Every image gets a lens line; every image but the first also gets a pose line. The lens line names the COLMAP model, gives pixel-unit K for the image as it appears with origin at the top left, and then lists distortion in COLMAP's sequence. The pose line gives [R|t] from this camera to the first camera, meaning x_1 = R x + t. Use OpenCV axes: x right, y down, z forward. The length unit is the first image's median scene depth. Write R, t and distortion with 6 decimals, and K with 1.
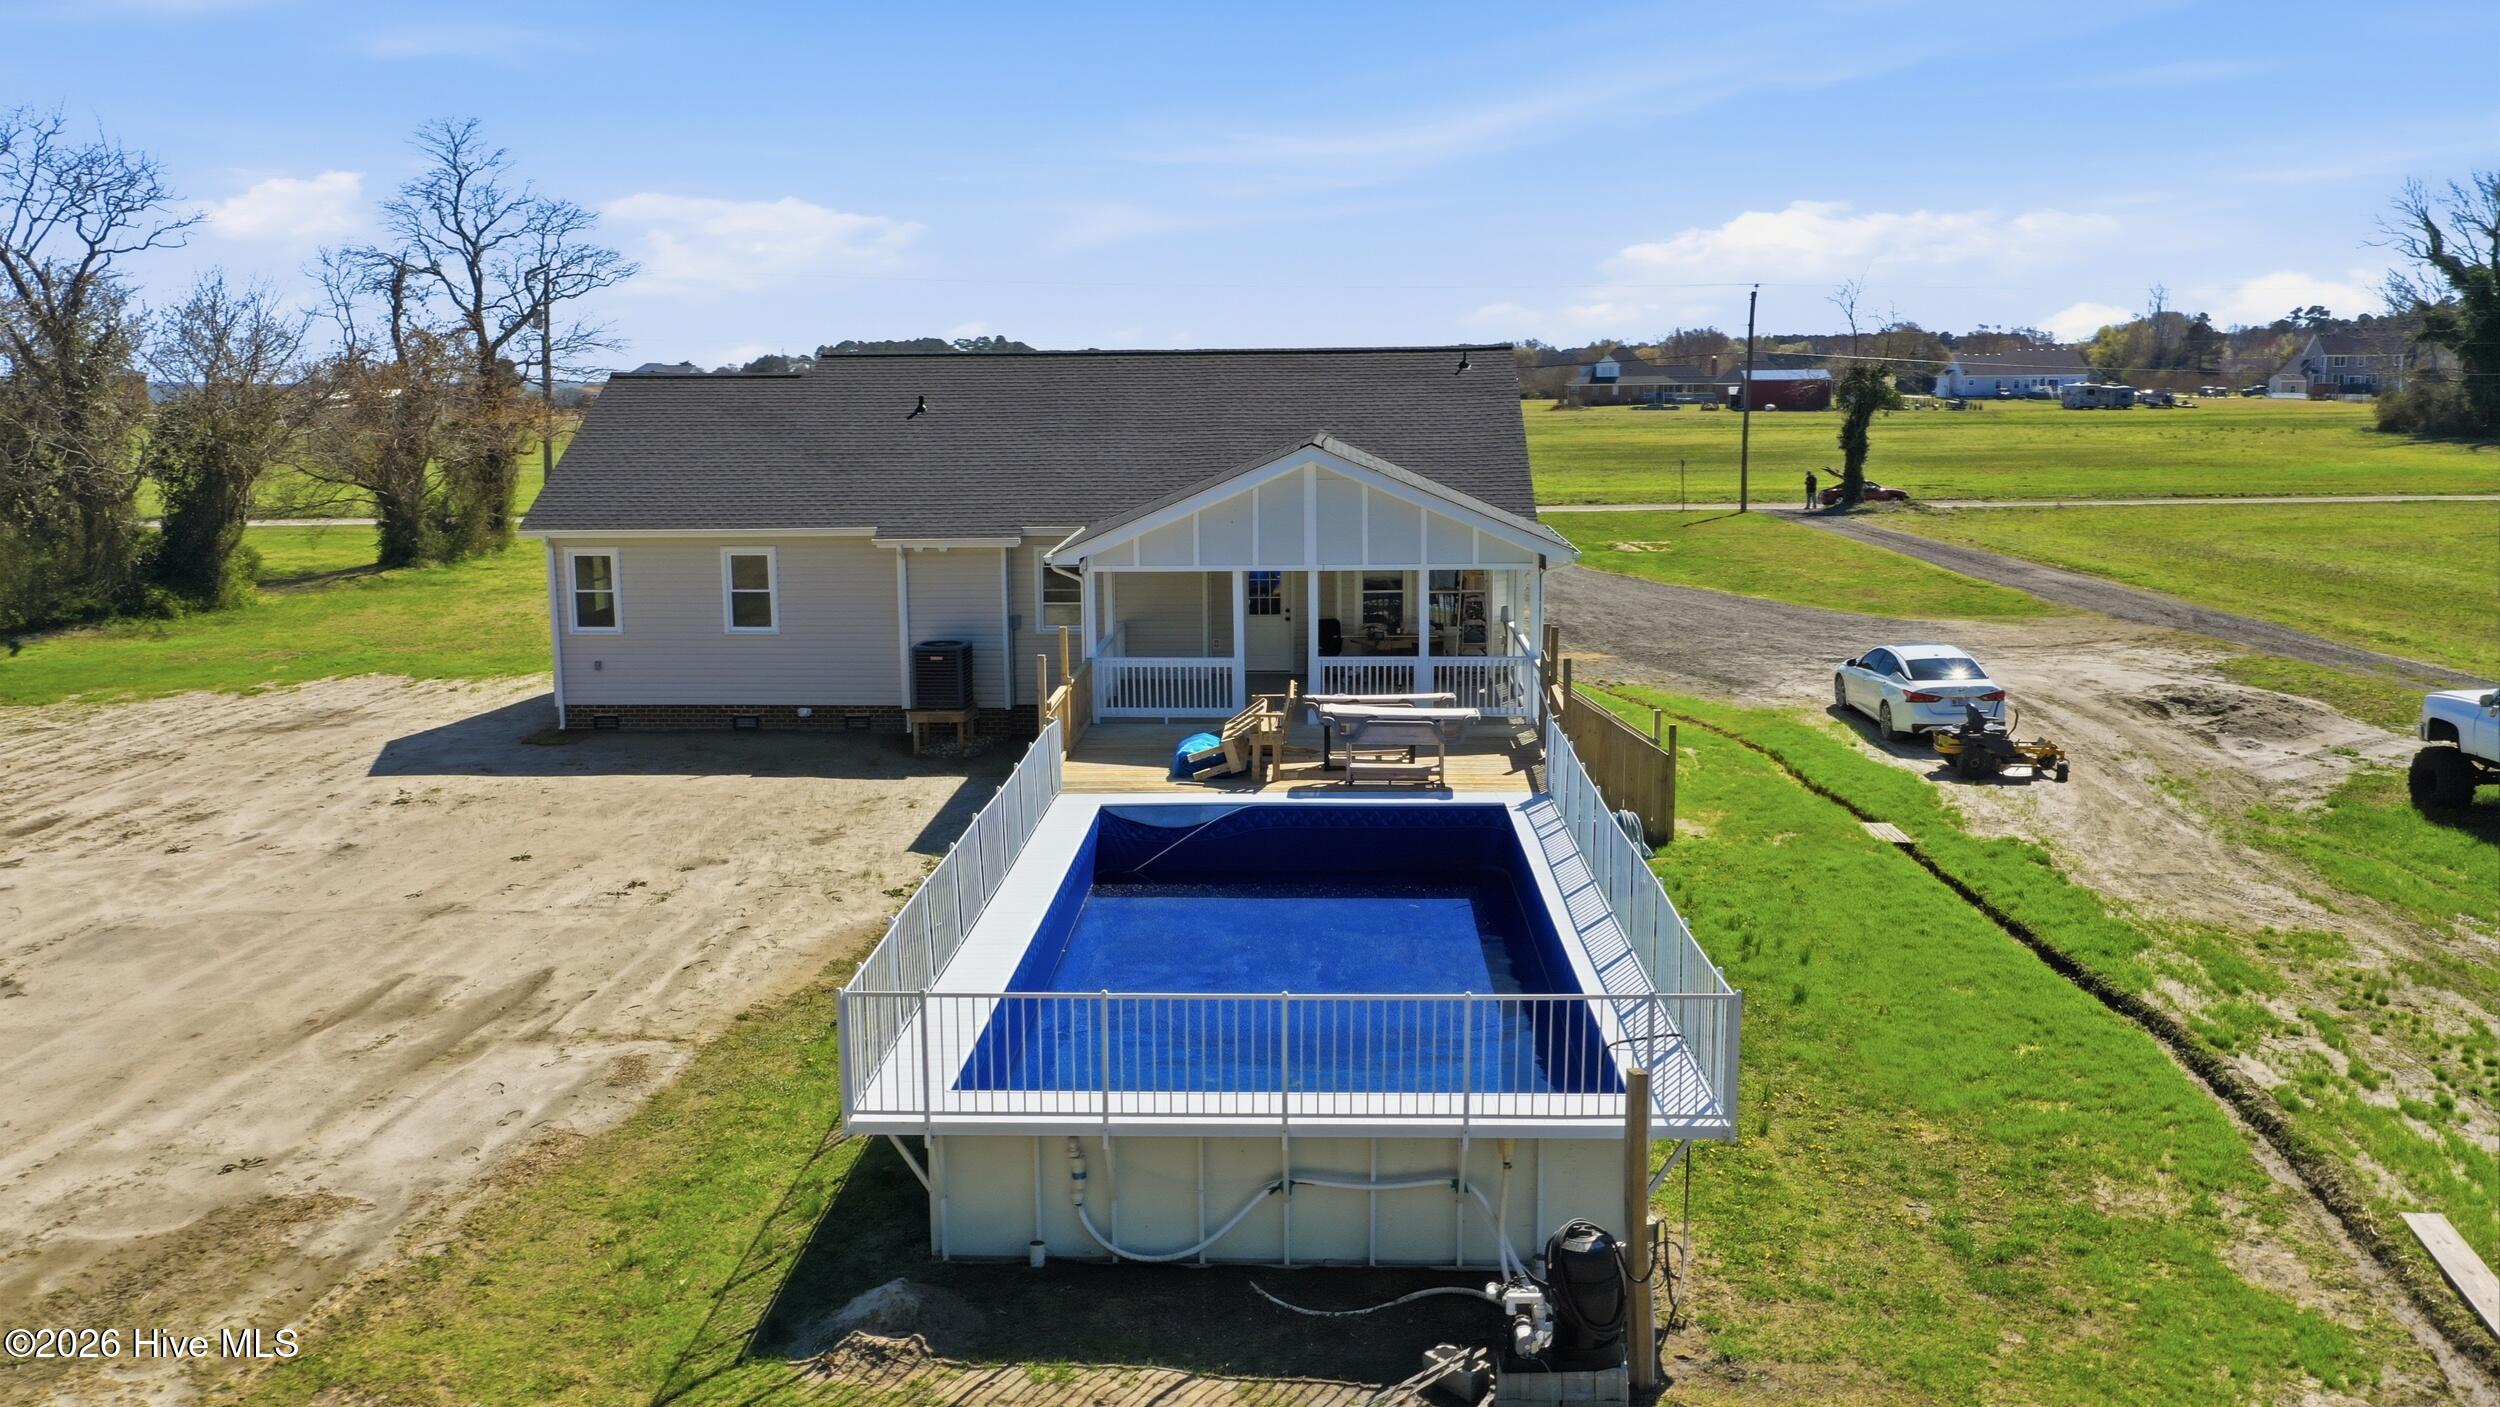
lens RADIAL K [[1986.6, 0, 1250.0], [0, 1986.6, 703.5], [0, 0, 1]] dist [0.015458, 0.005091]
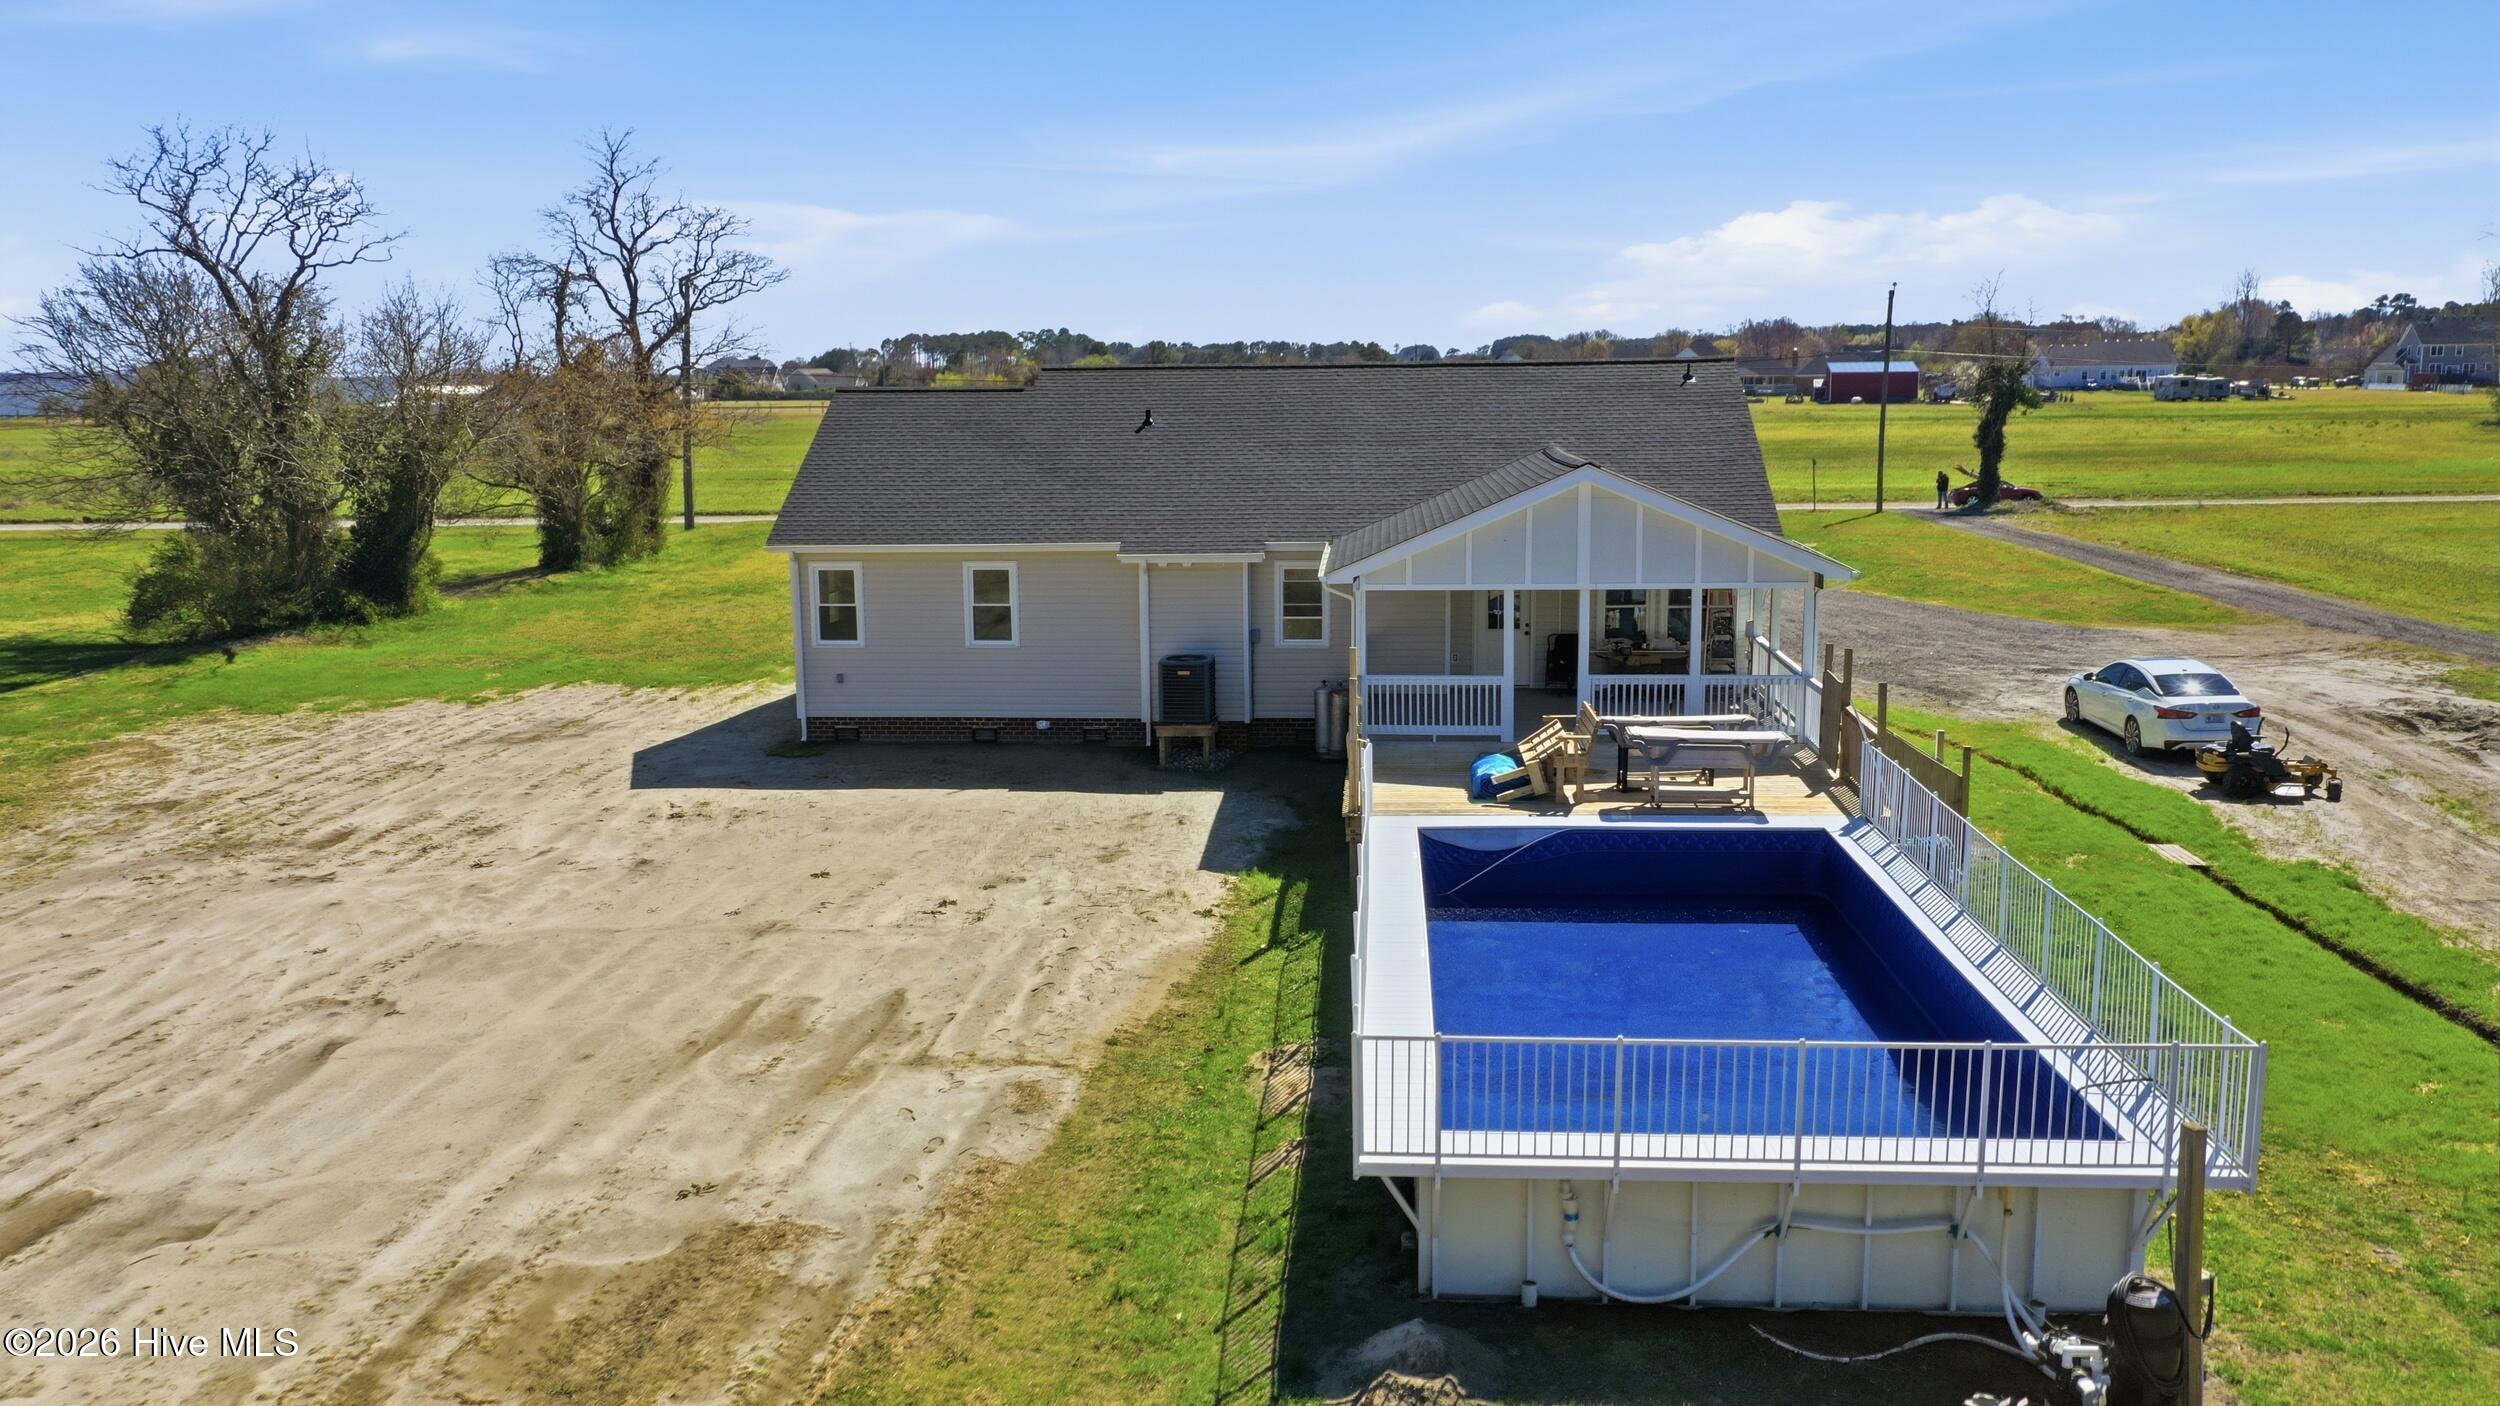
lens RADIAL K [[1986.6, 0, 1250.0], [0, 1986.6, 703.0], [0, 0, 1]] dist [0.015458, 0.005091]
pose [[0.999629, 0.001878, -0.027182, -0.101860], [-0.001758, 0.999989, 0.004436, -0.012704], [0.027190, -0.004386, 0.999621, -0.006272]]
